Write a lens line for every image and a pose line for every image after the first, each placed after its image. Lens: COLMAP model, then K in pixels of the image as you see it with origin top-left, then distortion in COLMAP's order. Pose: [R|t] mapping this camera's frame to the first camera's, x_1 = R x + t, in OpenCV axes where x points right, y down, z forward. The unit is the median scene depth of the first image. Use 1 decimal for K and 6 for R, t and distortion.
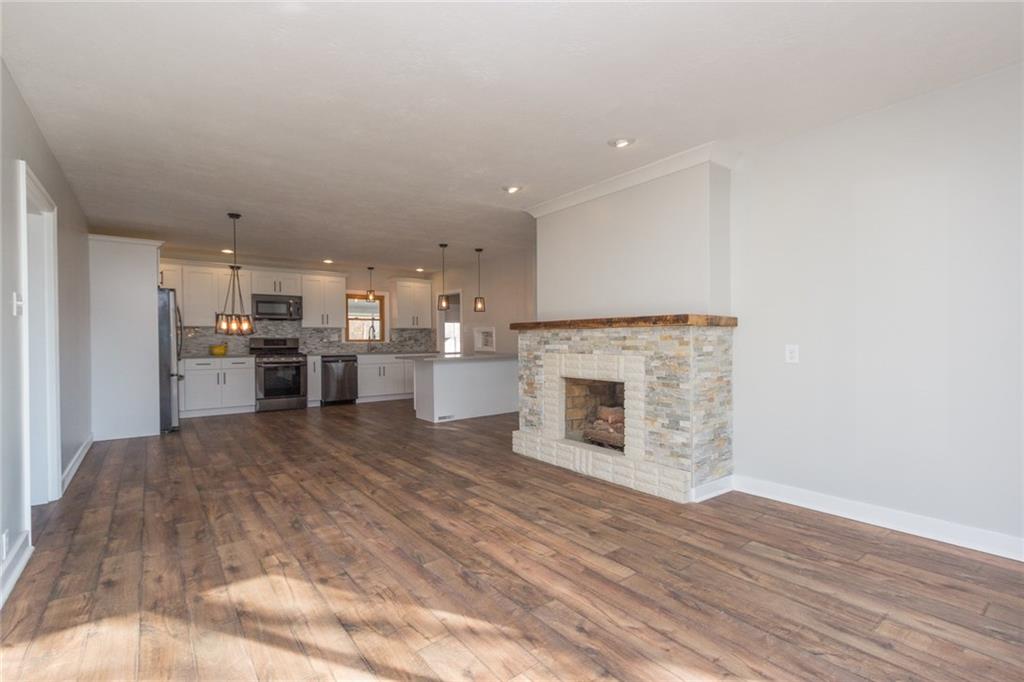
lens RADIAL K [[468.6, 0, 508.7], [0, 468.6, 344.1], [0, 0, 1]] dist [0.009593, -0.003153]
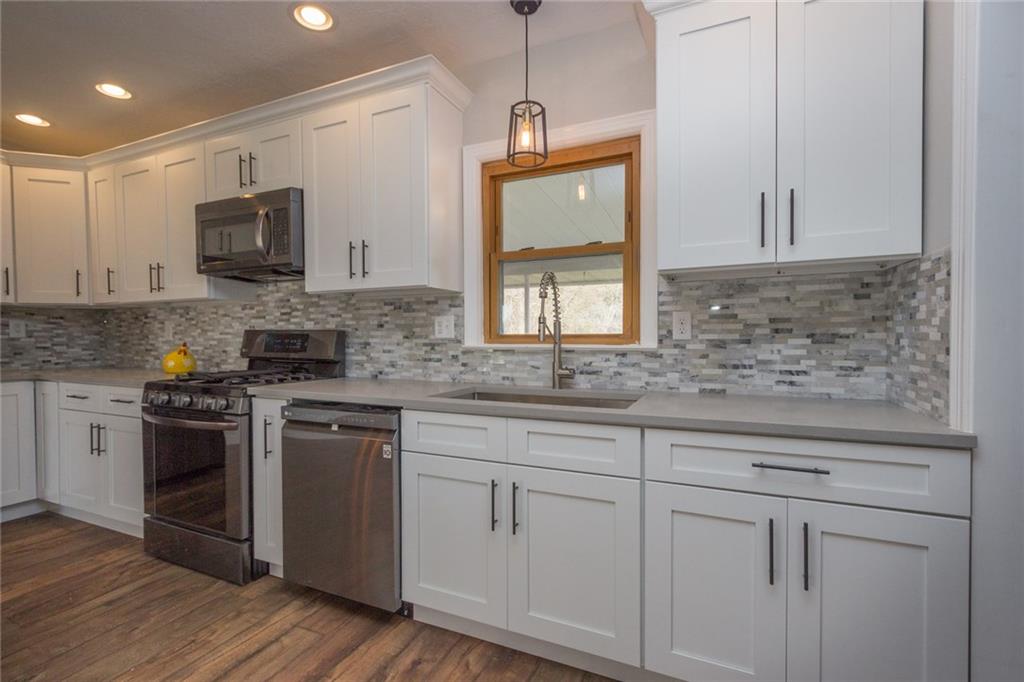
lens RADIAL K [[468.6, 0, 507.0], [0, 468.6, 345.4], [0, 0, 1]] dist [0.009593, -0.003153]
pose [[0.477165, 0.021201, -0.878558, -0.113374], [-0.008662, 0.999774, 0.019422, -0.009500], [0.878771, -0.001657, 0.477240, 0.949605]]
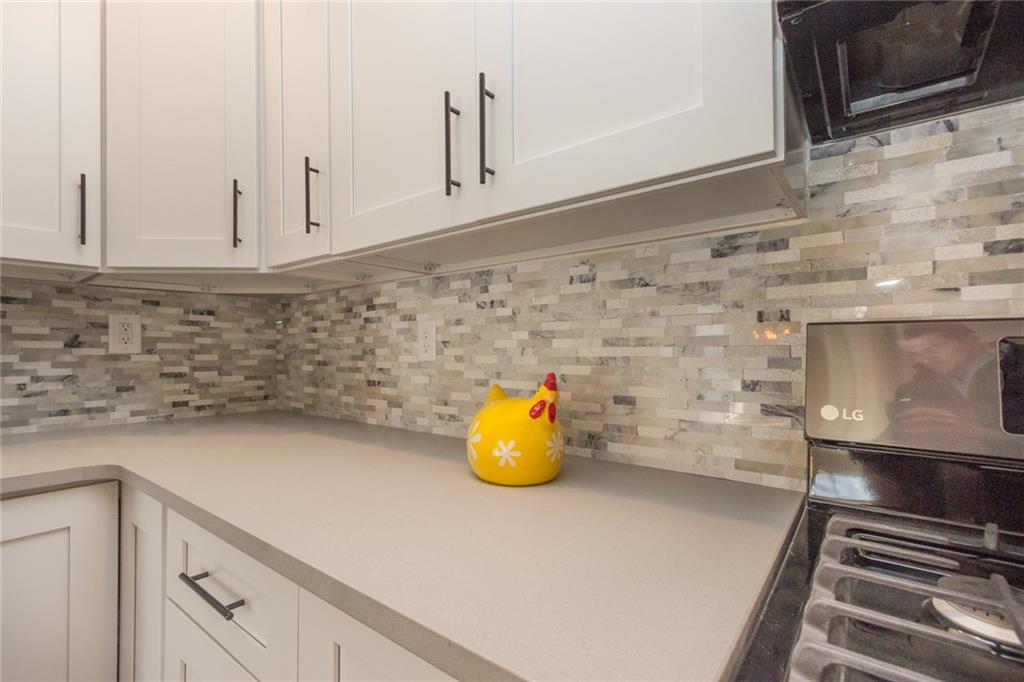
lens RADIAL K [[468.6, 0, 509.7], [0, 468.6, 344.5], [0, 0, 1]] dist [0.009593, -0.003153]
pose [[0.258266, -0.009412, -0.966028, -0.452752], [-0.008408, 0.999893, -0.011990, -0.007411], [0.966037, 0.011219, 0.258160, 0.871557]]
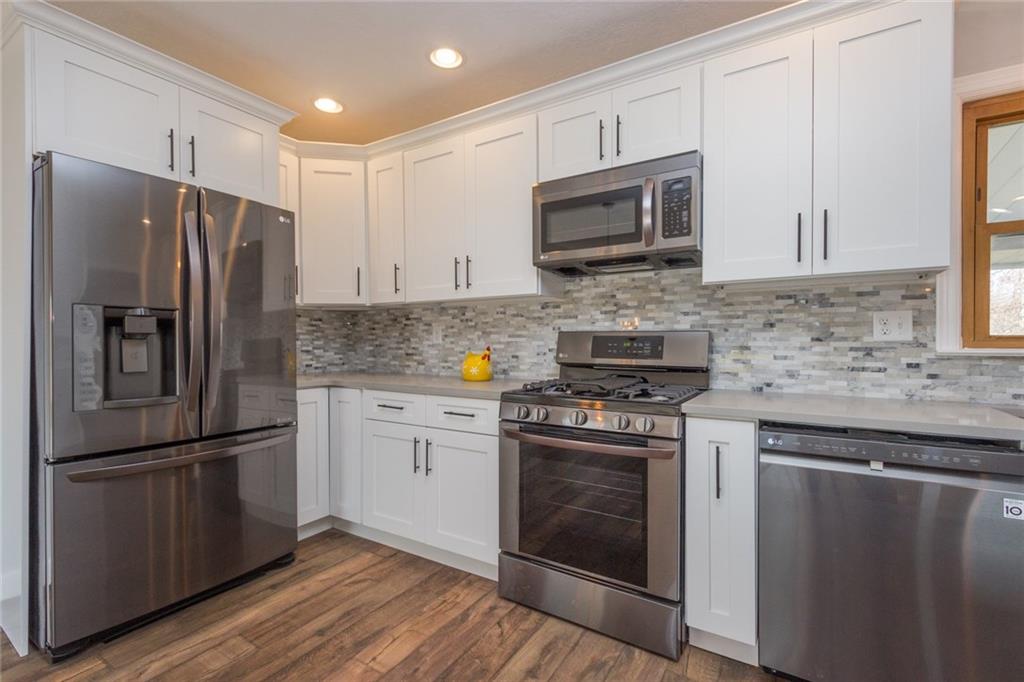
lens RADIAL K [[468.6, 0, 509.5], [0, 468.6, 345.6], [0, 0, 1]] dist [0.009593, -0.003153]
pose [[0.352050, 0.013520, -0.935884, -0.246841], [-0.009137, 0.999898, 0.011008, -0.006501], [0.935937, 0.004676, 0.352137, 0.808014]]
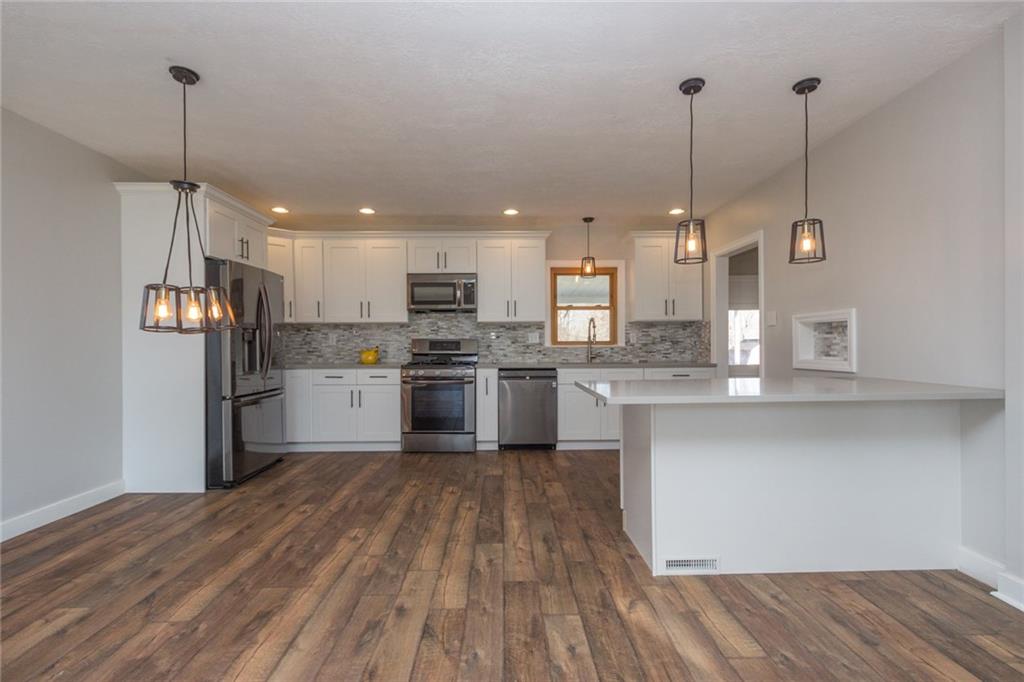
lens RADIAL K [[468.6, 0, 508.6], [0, 468.6, 346.2], [0, 0, 1]] dist [0.009593, -0.003153]
pose [[0.807750, 0.004471, -0.589509, -0.029884], [-0.005167, 0.999987, 0.000505, -0.003535], [0.589503, 0.002638, 0.807762, 0.499786]]
